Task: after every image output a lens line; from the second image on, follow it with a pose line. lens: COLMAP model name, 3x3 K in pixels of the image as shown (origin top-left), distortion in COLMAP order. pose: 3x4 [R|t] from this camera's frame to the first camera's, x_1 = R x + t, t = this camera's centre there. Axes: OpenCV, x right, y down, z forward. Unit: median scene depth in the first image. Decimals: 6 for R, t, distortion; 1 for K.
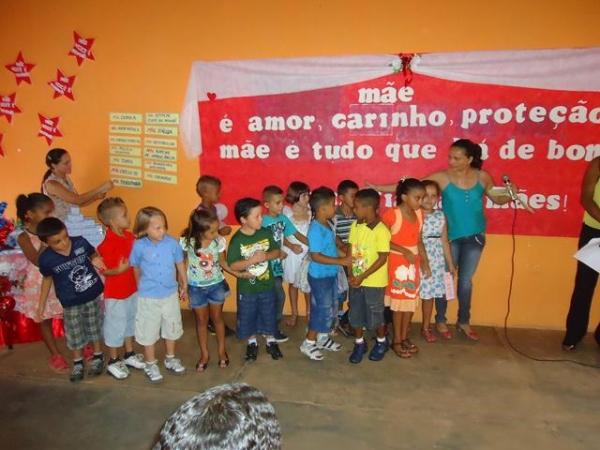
lens RADIAL K [[435.5, 0, 300.0], [0, 435.5, 225.0], [0, 0, 1]] dist [-0.000863, -0.001581]
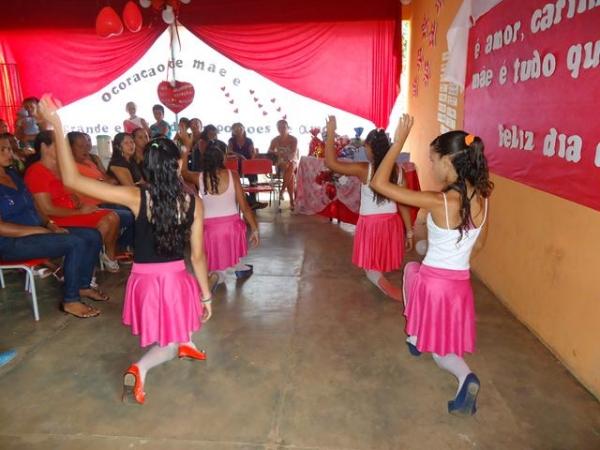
lens RADIAL K [[435.5, 0, 300.0], [0, 435.5, 225.0], [0, 0, 1]] dist [-0.000863, -0.001581]
pose [[0.133218, 0.242153, -0.961049, 0.777828], [-0.149176, 0.963544, 0.222103, -0.031494], [0.979796, 0.113777, 0.164485, 0.579091]]
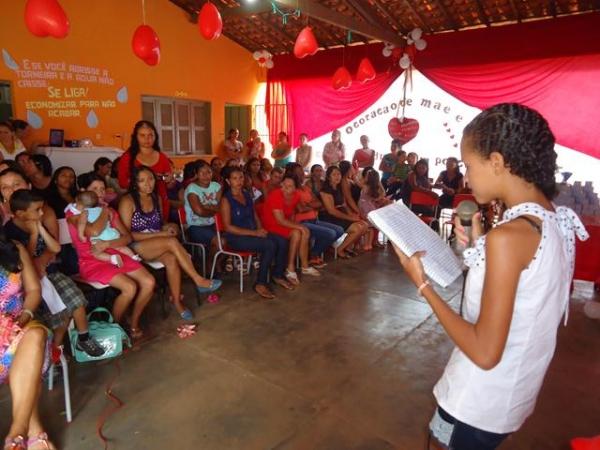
lens RADIAL K [[435.5, 0, 300.0], [0, 435.5, 225.0], [0, 0, 1]] dist [-0.000863, -0.001581]
pose [[-0.448017, 0.182461, -0.875208, 0.933197], [-0.152859, 0.948903, 0.276073, -0.143547], [0.880860, 0.257469, -0.397234, 0.821628]]
